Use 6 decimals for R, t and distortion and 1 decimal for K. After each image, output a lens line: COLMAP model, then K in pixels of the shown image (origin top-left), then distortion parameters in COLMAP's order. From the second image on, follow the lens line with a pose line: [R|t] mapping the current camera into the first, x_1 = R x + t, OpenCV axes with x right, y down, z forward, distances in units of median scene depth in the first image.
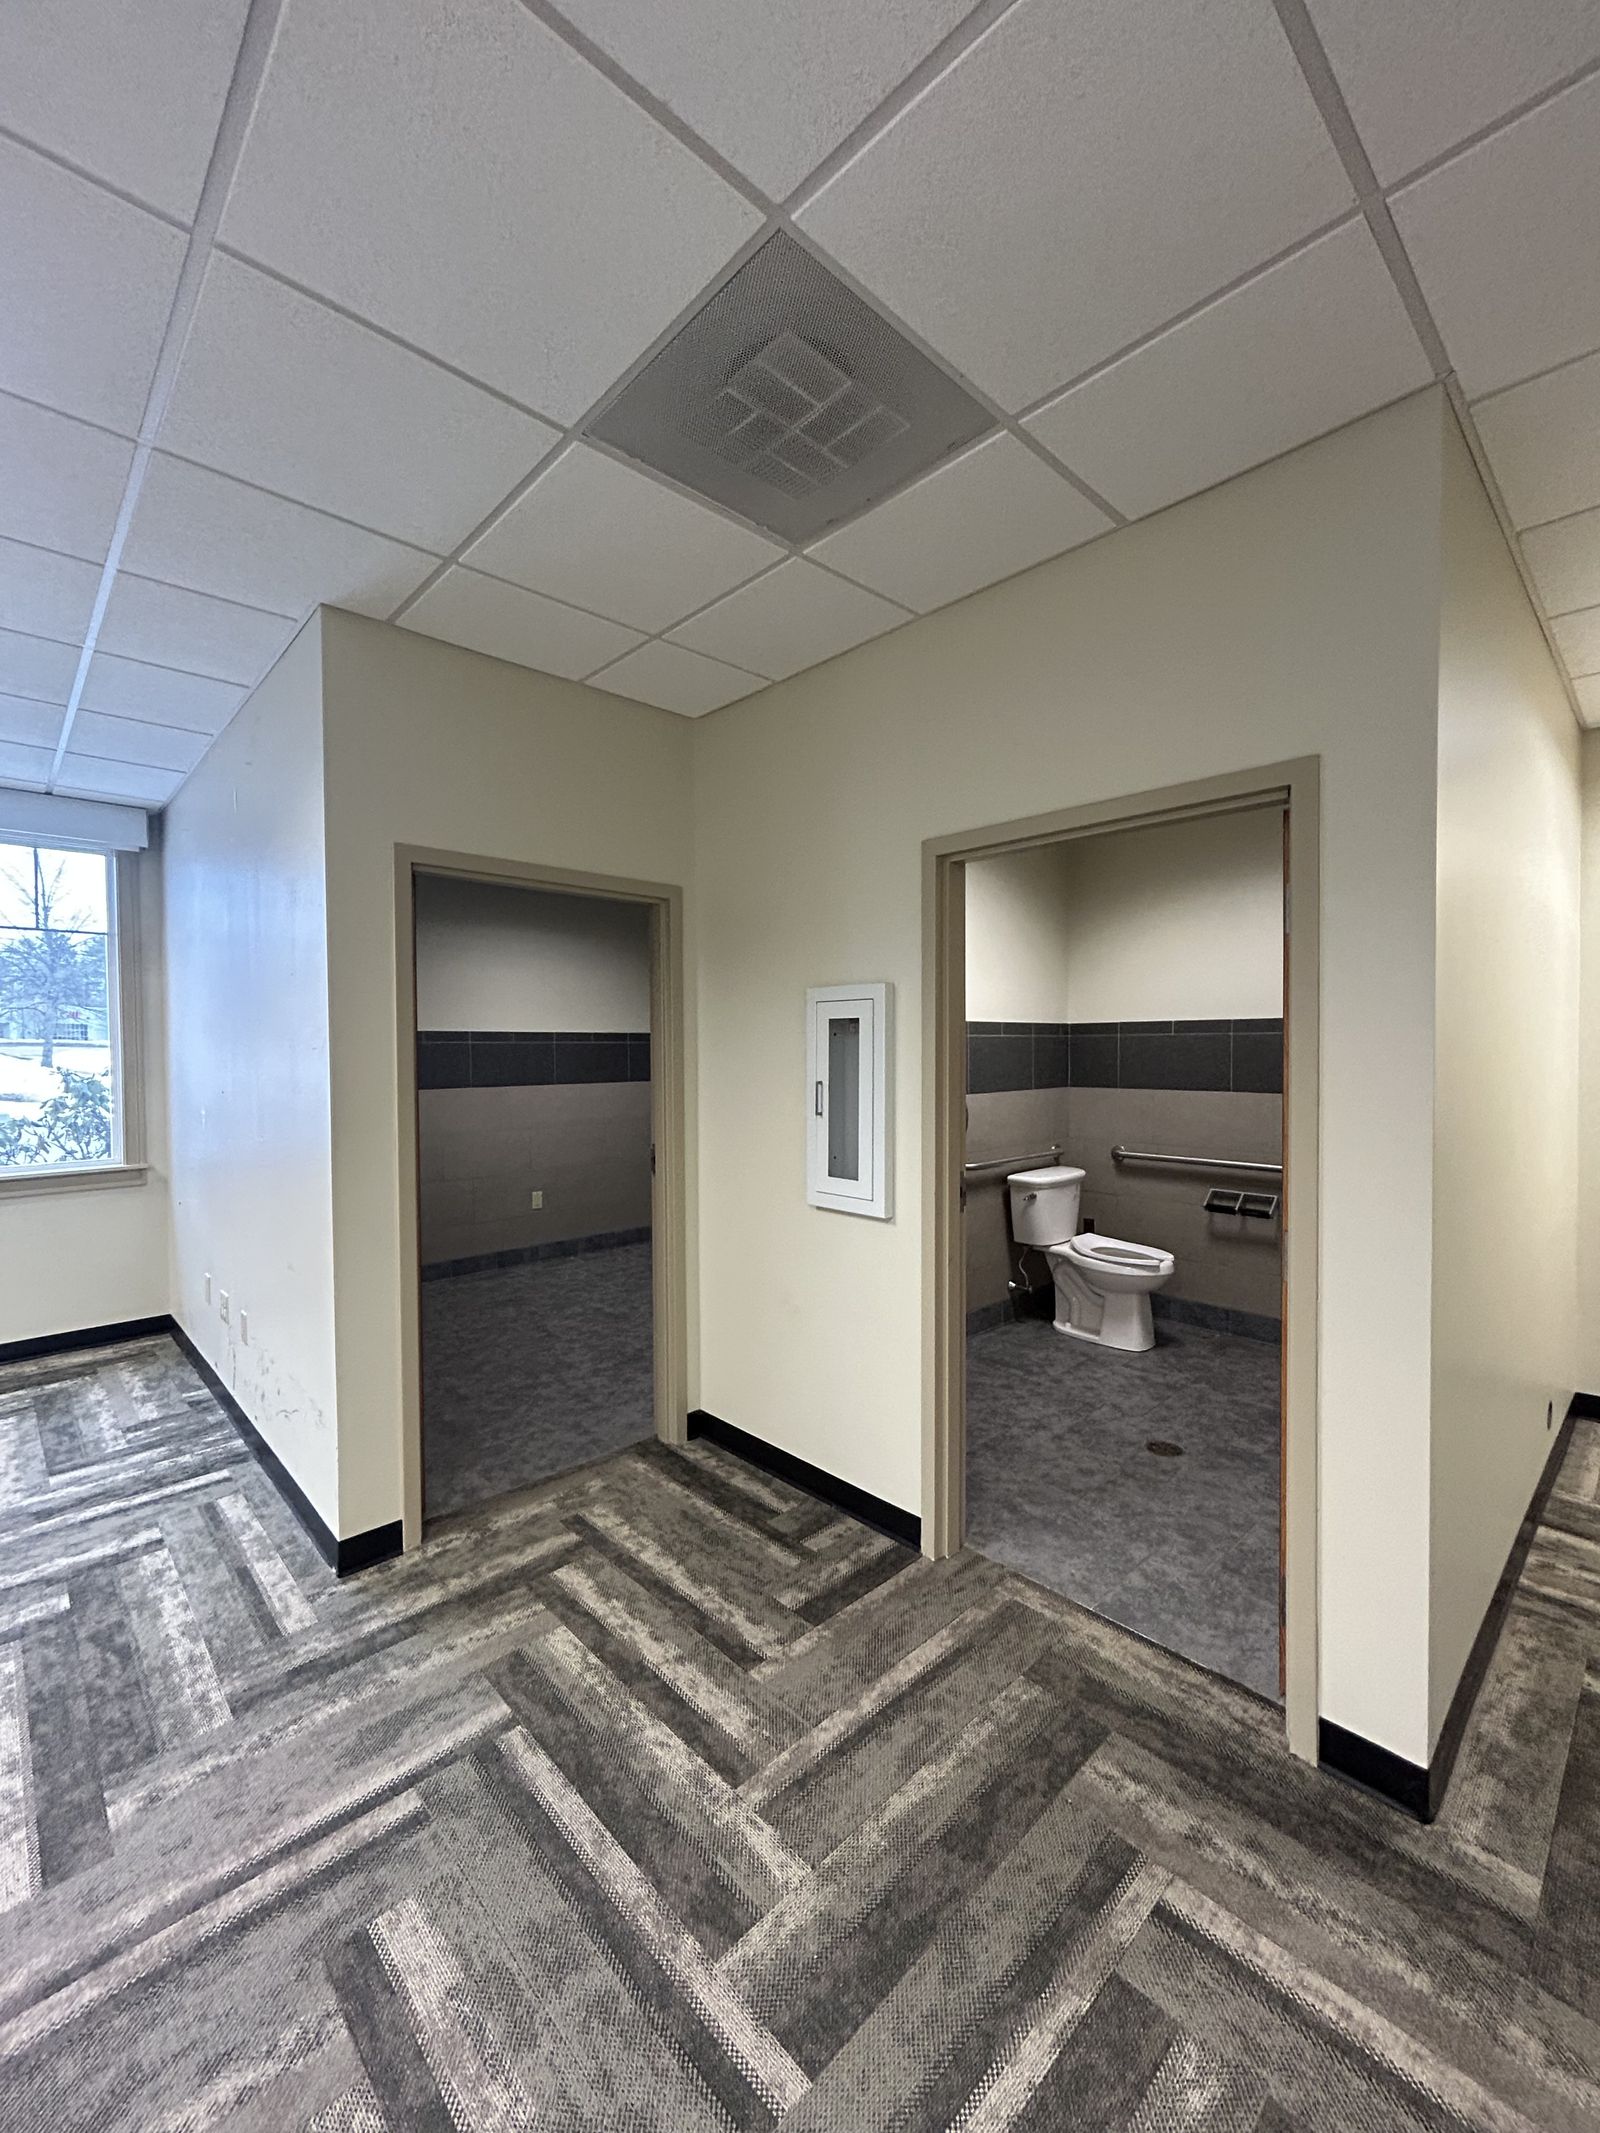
lens RADIAL K [[863.2, 0, 802.4], [0, 863.2, 1059.8], [0, 0, 1]] dist [-0.001722, 0.000274]
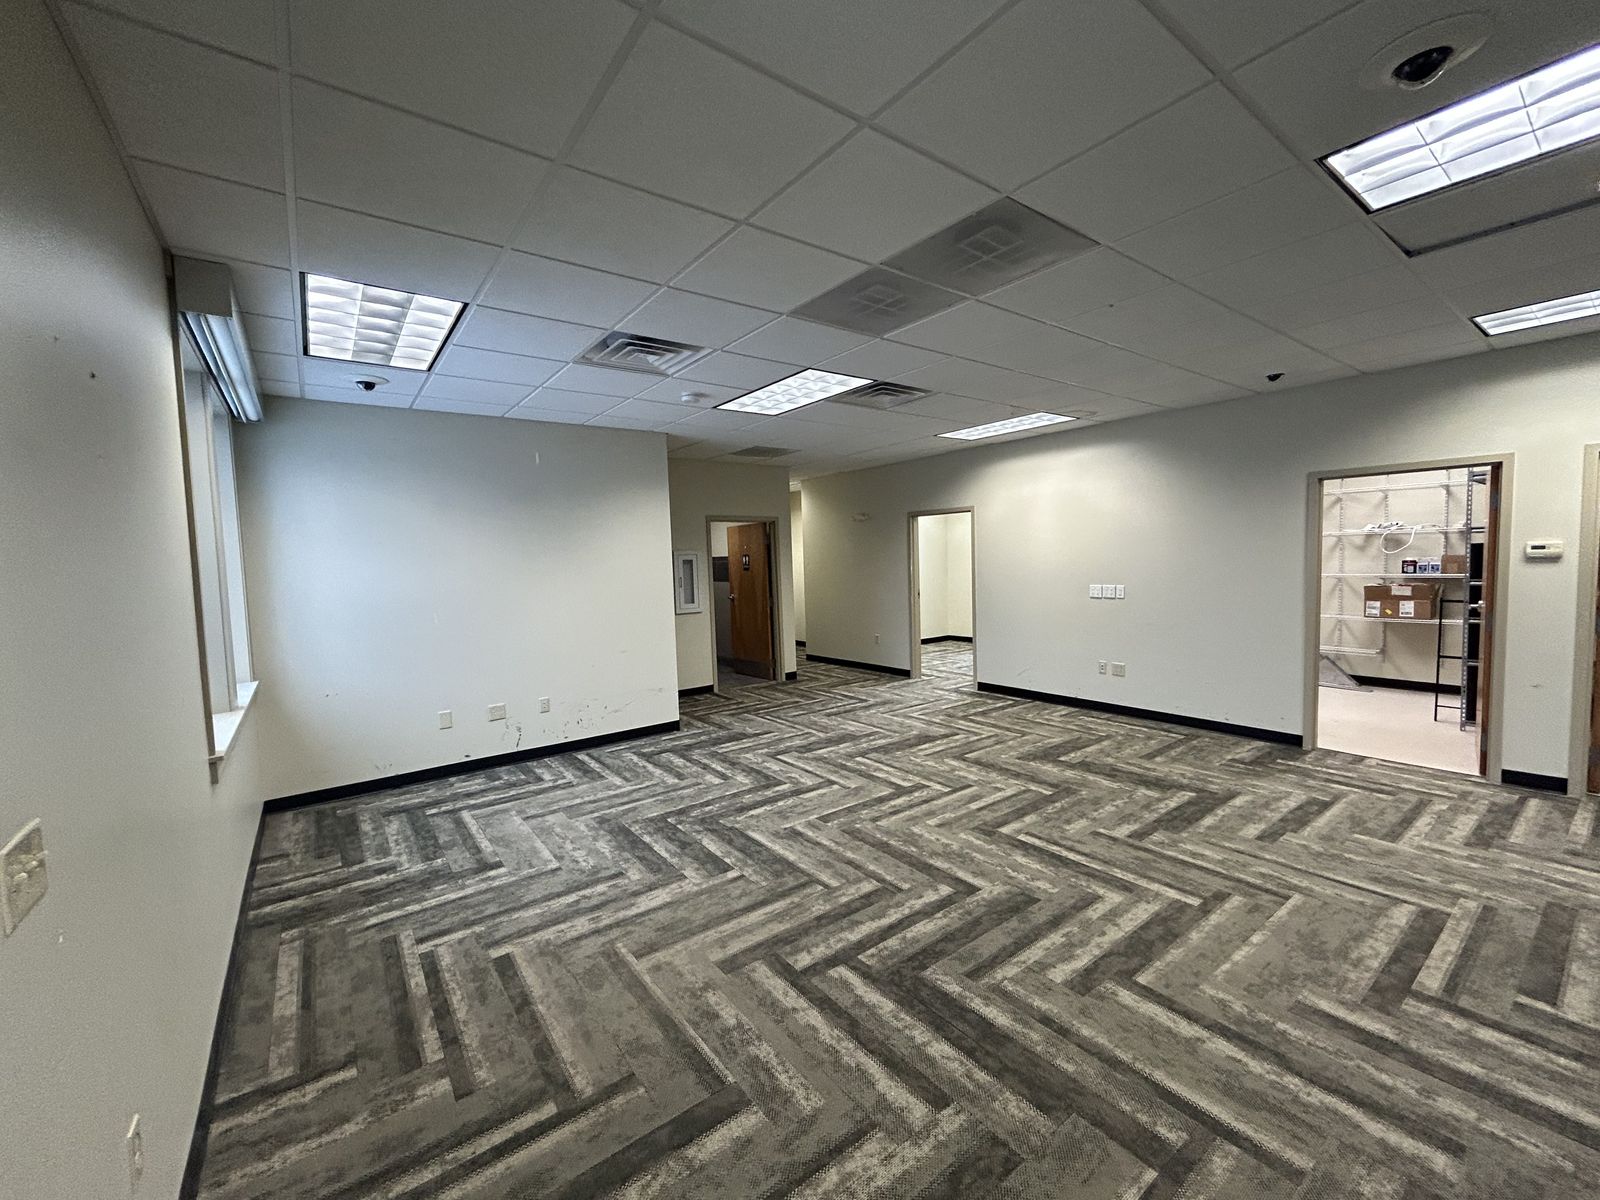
lens RADIAL K [[647.5, 0, 797.9], [0, 647.5, 599.9], [0, 0, 1]] dist [-0.001722, 0.000274]
pose [[0.121390, -0.059288, 0.990833, -3.729319], [0.049517, 0.997333, 0.053610, -0.003437], [-0.991369, 0.042555, 0.124002, 0.297552]]
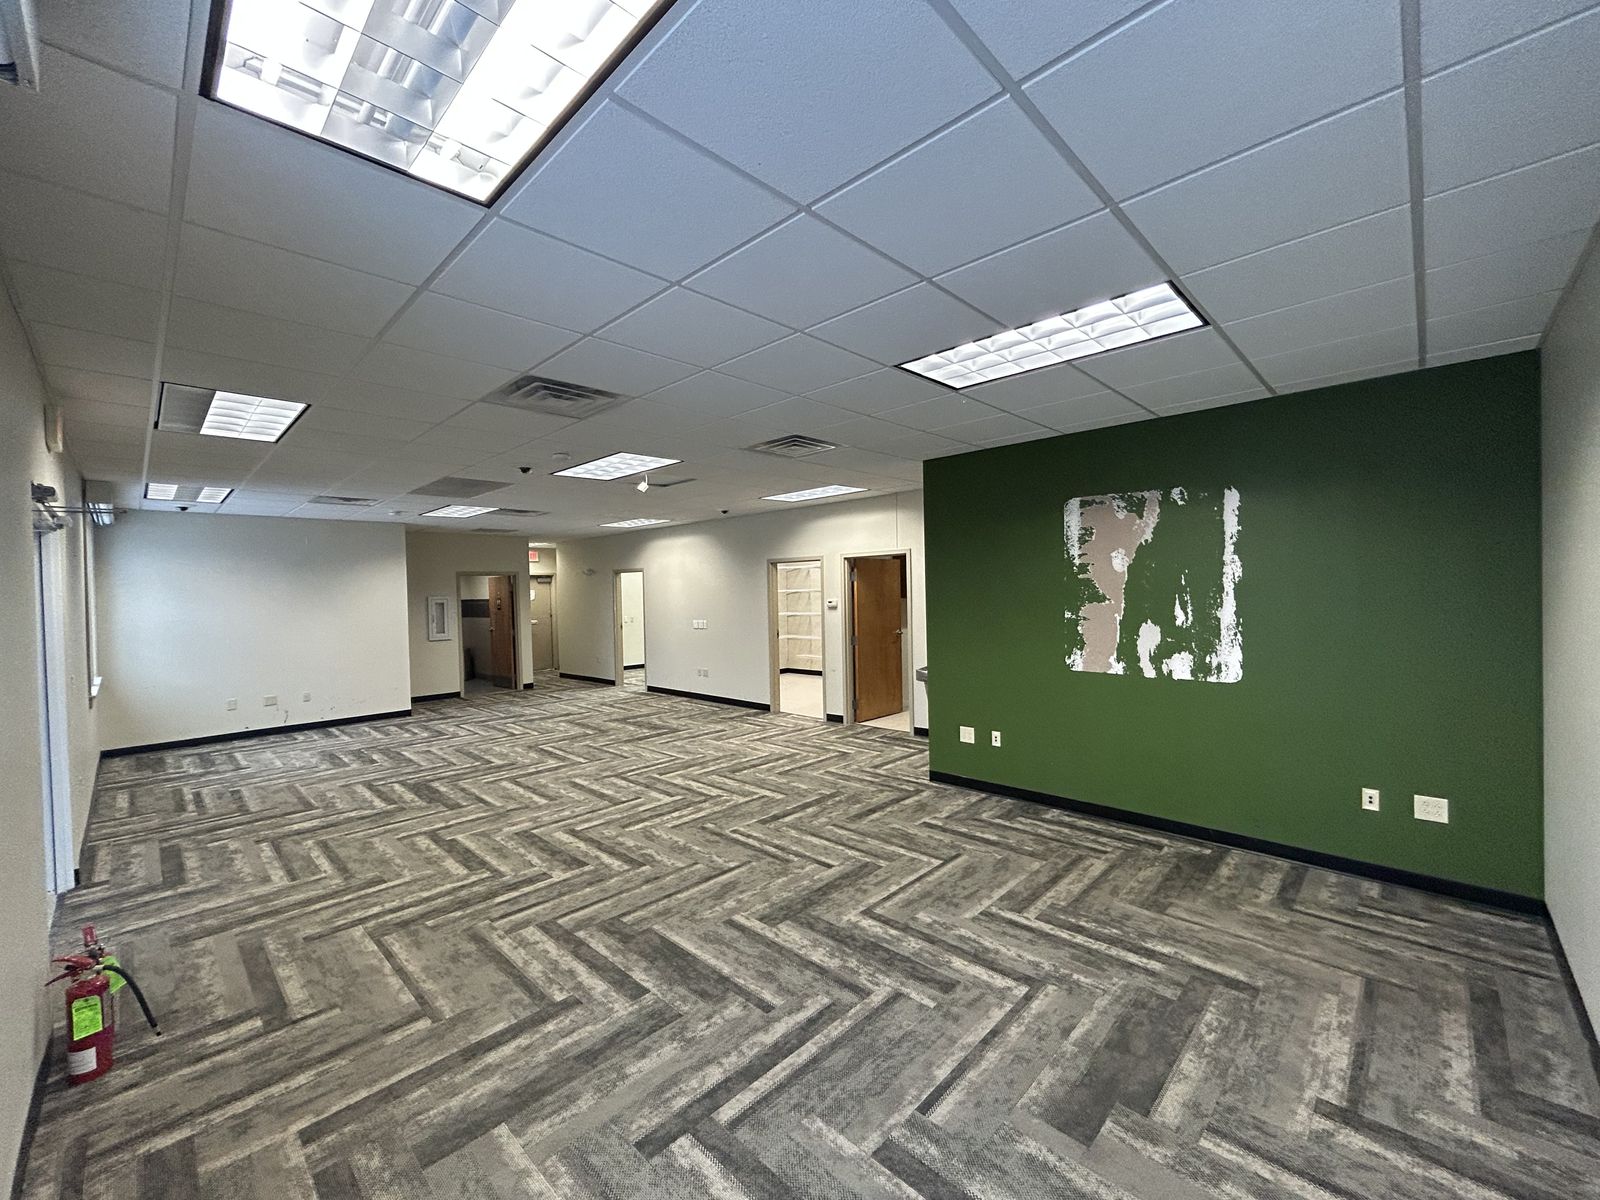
lens RADIAL K [[647.5, 0, 800.2], [0, 647.5, 598.5], [0, 0, 1]] dist [-0.001722, 0.000274]
pose [[-0.038597, -0.002880, 0.999251, -5.613828], [0.042502, 0.999086, 0.004521, 0.003354], [-0.998351, 0.042644, -0.038439, -1.442872]]
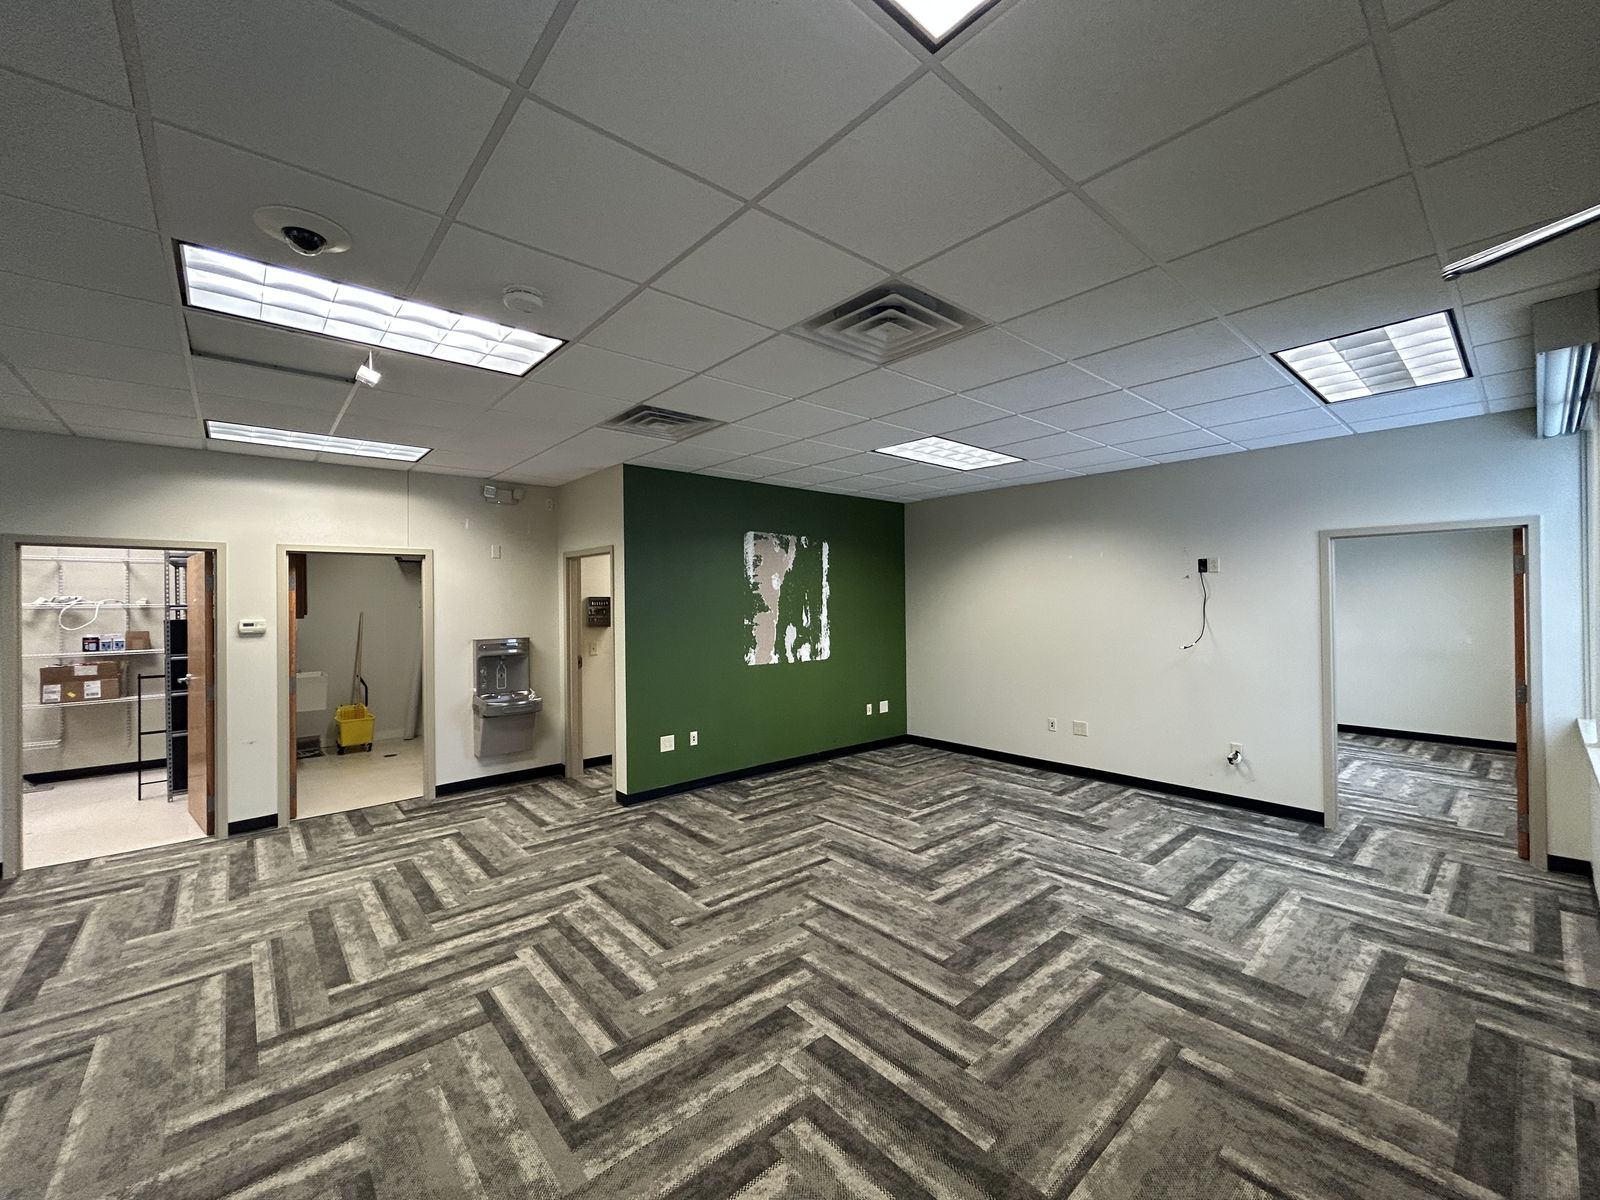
lens RADIAL K [[647.5, 0, 799.8], [0, 647.5, 597.7], [0, 0, 1]] dist [-0.001722, 0.000274]
pose [[-0.998832, 0.021110, 0.043472, -3.584365], [0.021714, 0.999674, 0.013451, -0.033780], [-0.043174, 0.014379, -0.998964, 0.560211]]
